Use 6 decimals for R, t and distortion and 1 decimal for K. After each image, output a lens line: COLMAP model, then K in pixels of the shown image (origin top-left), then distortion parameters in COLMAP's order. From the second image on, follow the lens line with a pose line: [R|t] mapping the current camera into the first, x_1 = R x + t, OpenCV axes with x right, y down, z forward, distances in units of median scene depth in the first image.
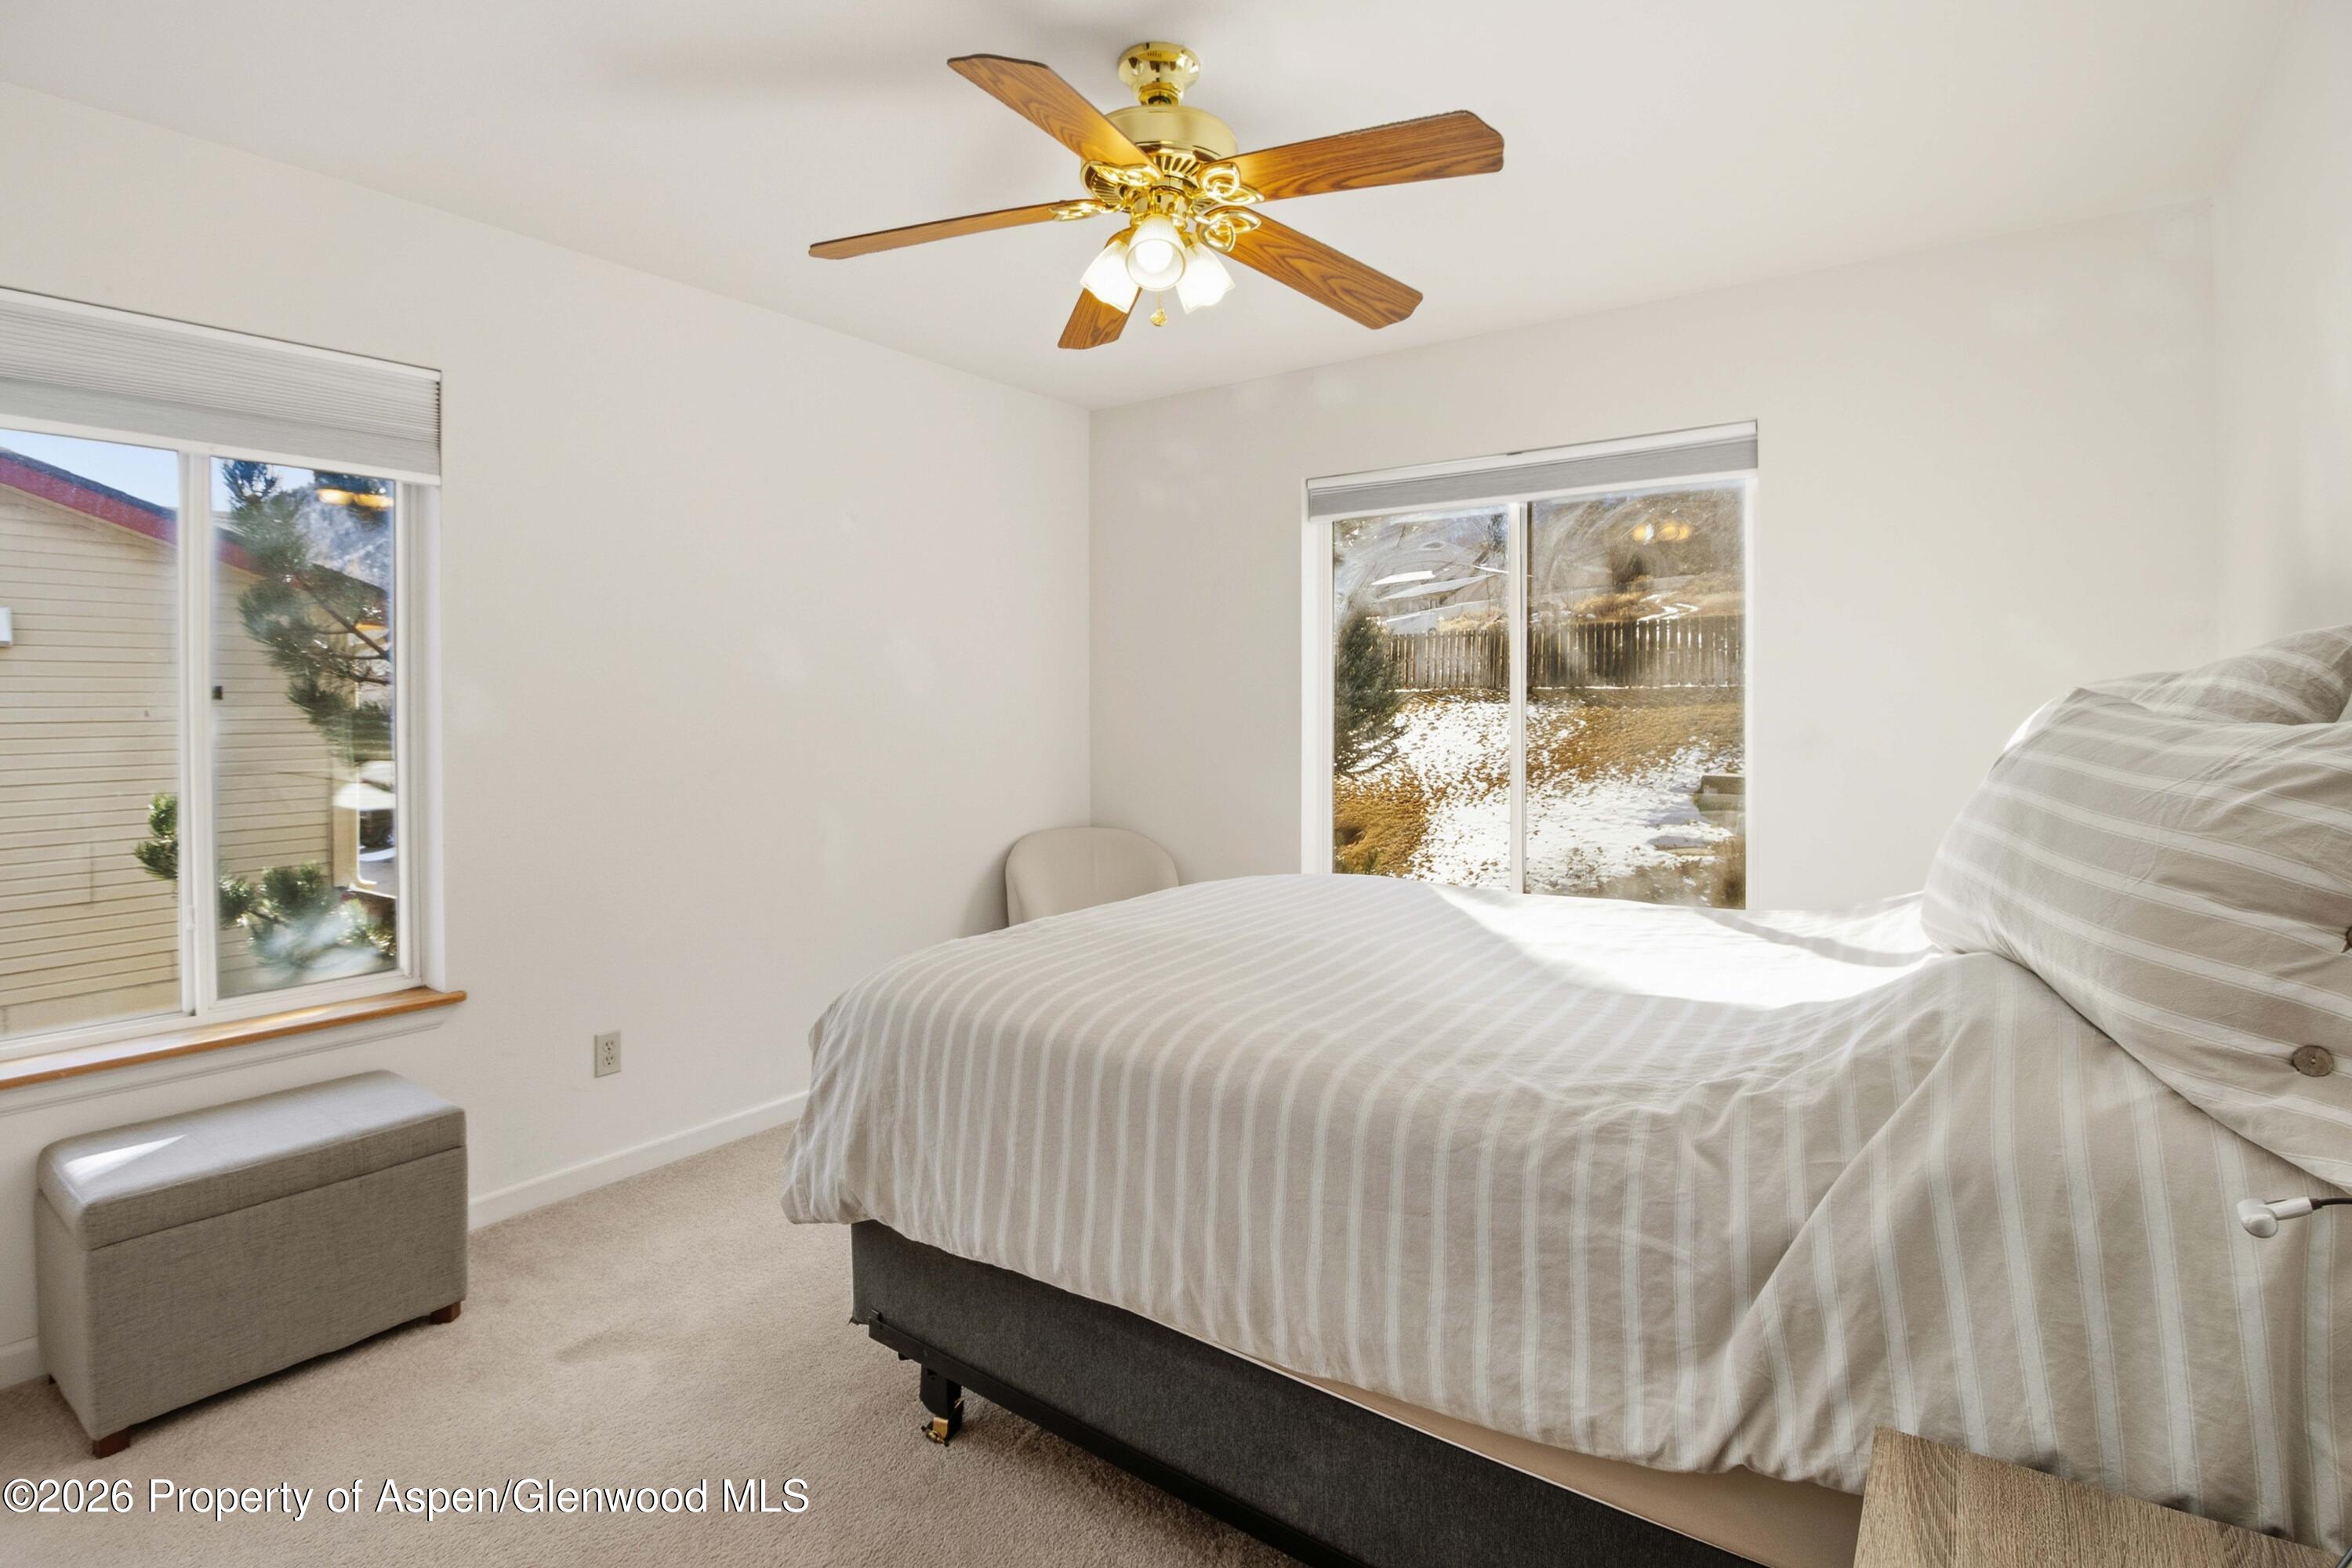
lens RADIAL K [[1143.6, 0, 1166.1], [0, 1143.6, 741.1], [0, 0, 1]] dist [-0.000582, -0.000442]
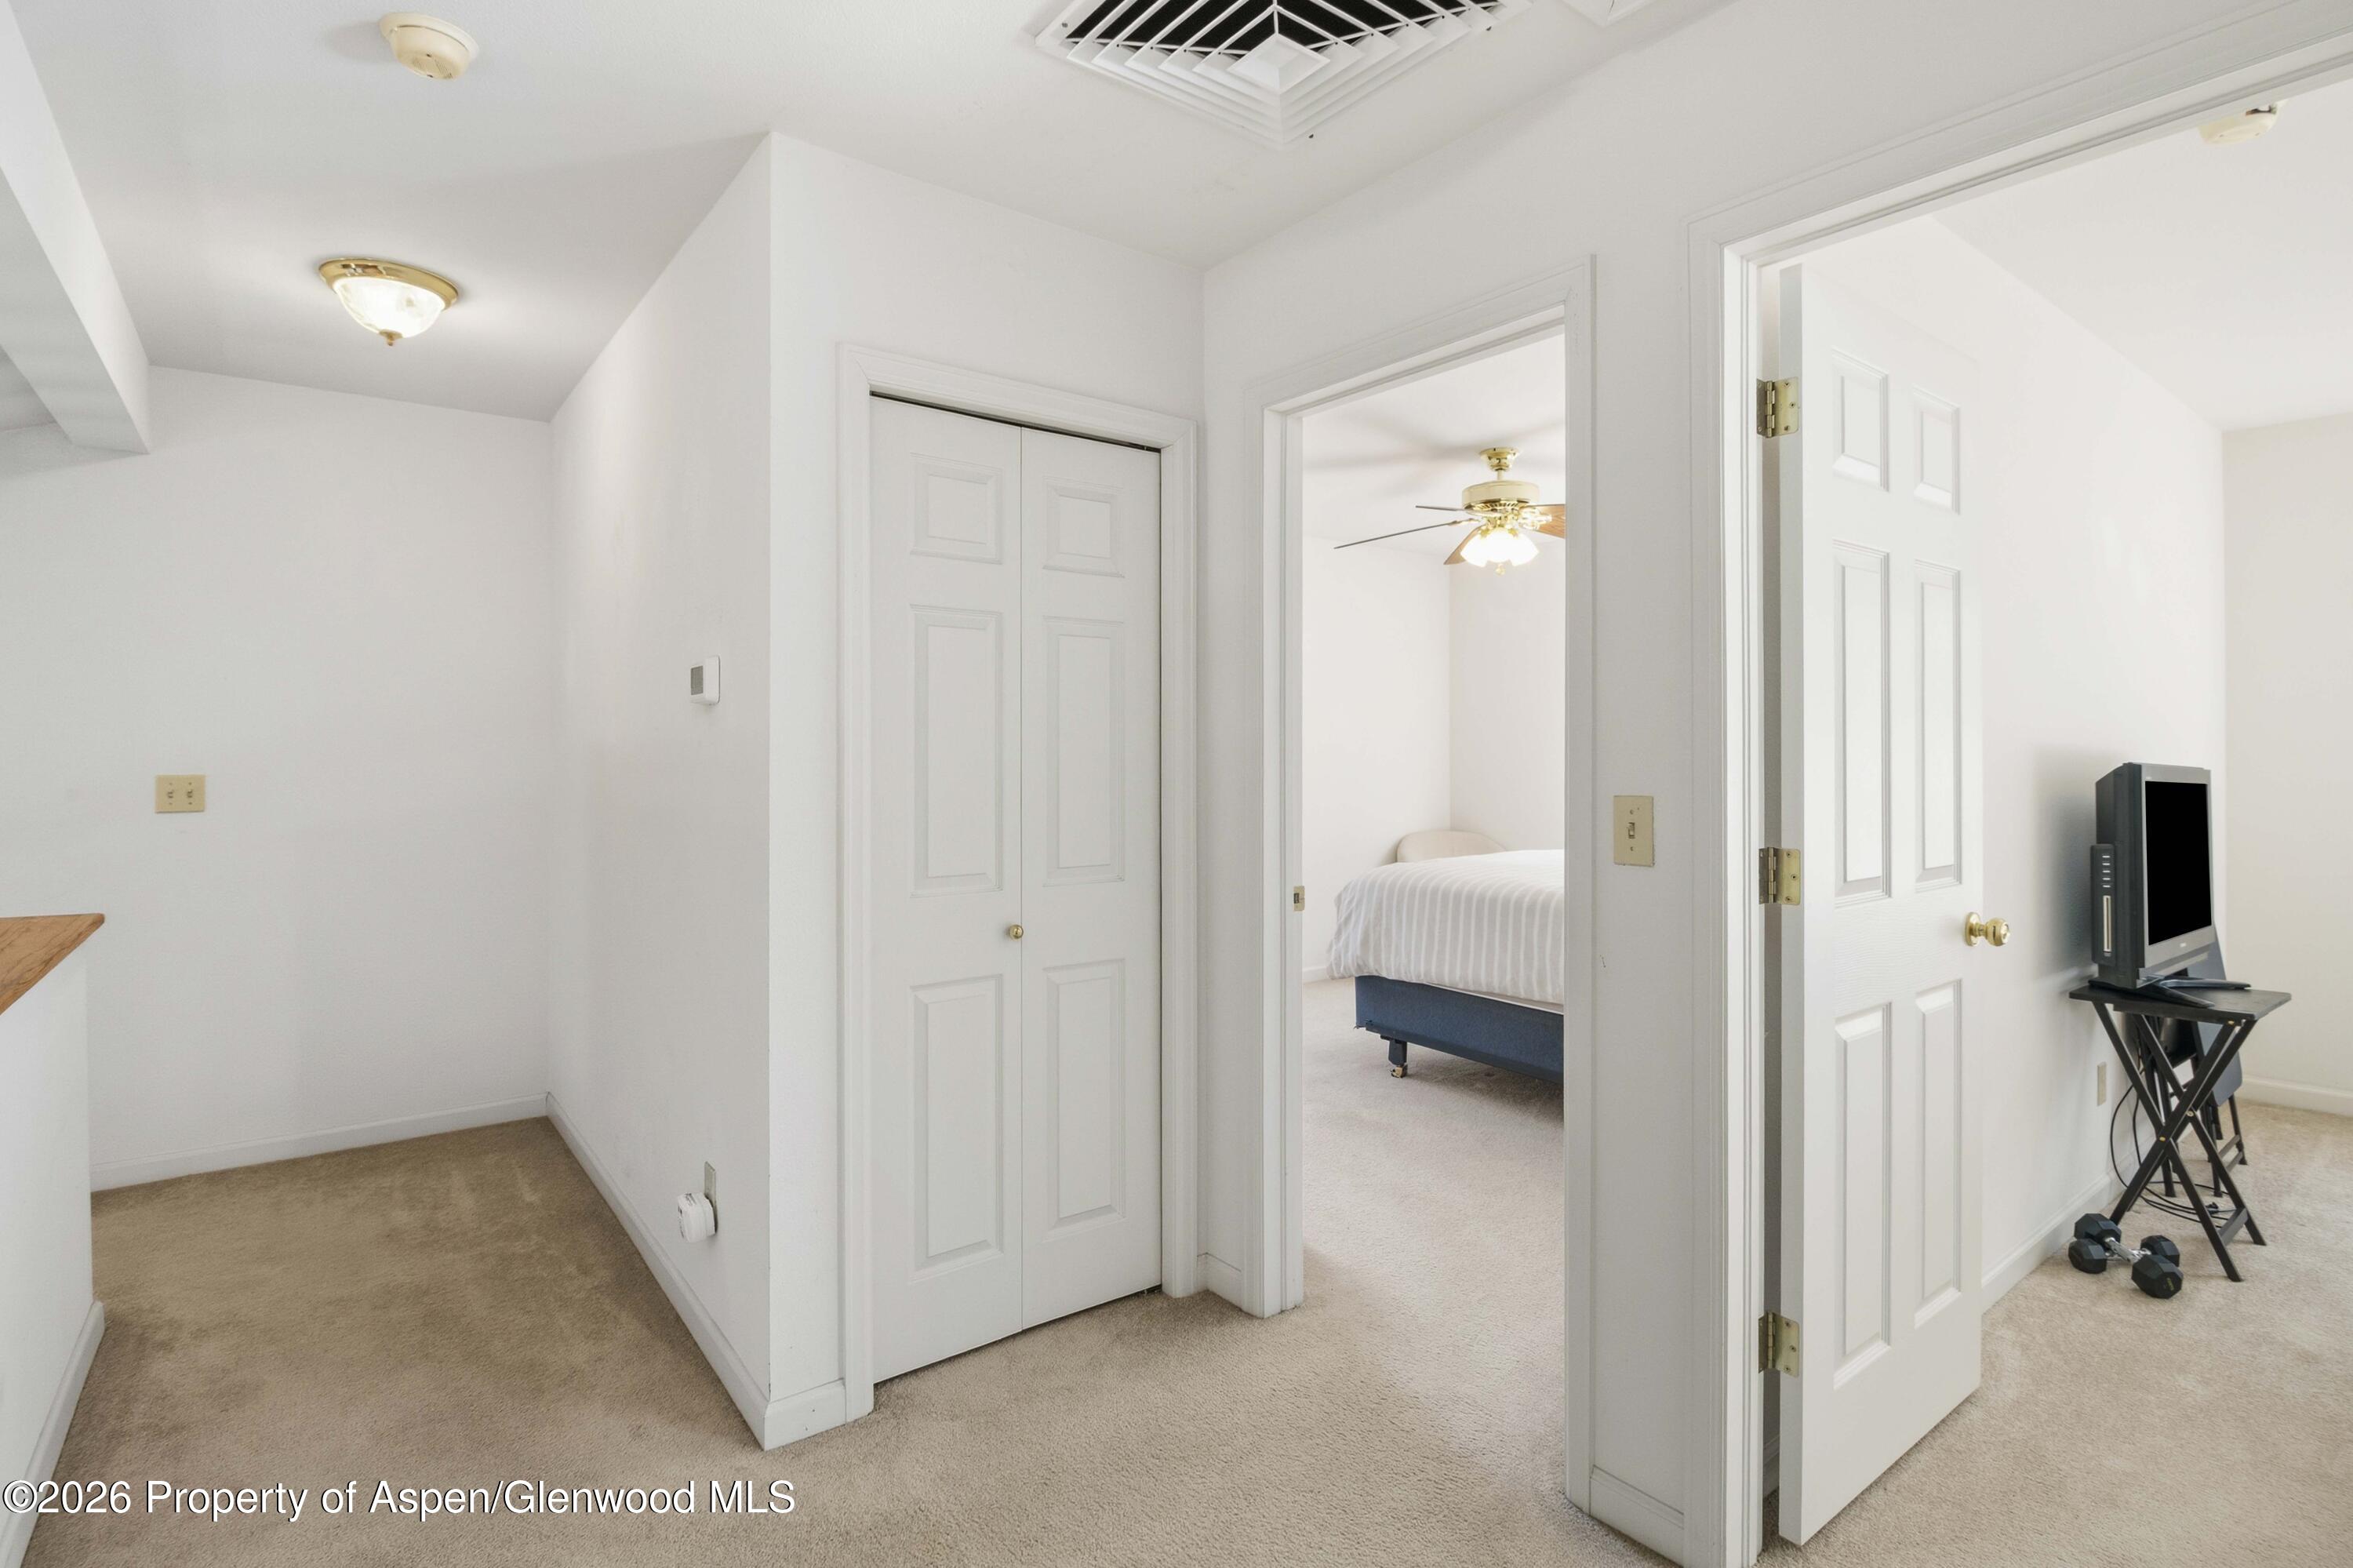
lens RADIAL K [[1144.2, 0, 1166.6], [0, 1144.2, 741.1], [0, 0, 1]] dist [-0.000582, -0.000442]
pose [[0.961481, 0.002525, -0.274859, -0.019070], [-0.016336, 0.998715, -0.047969, 0.067603], [0.274385, 0.050611, 0.960287, -1.379057]]
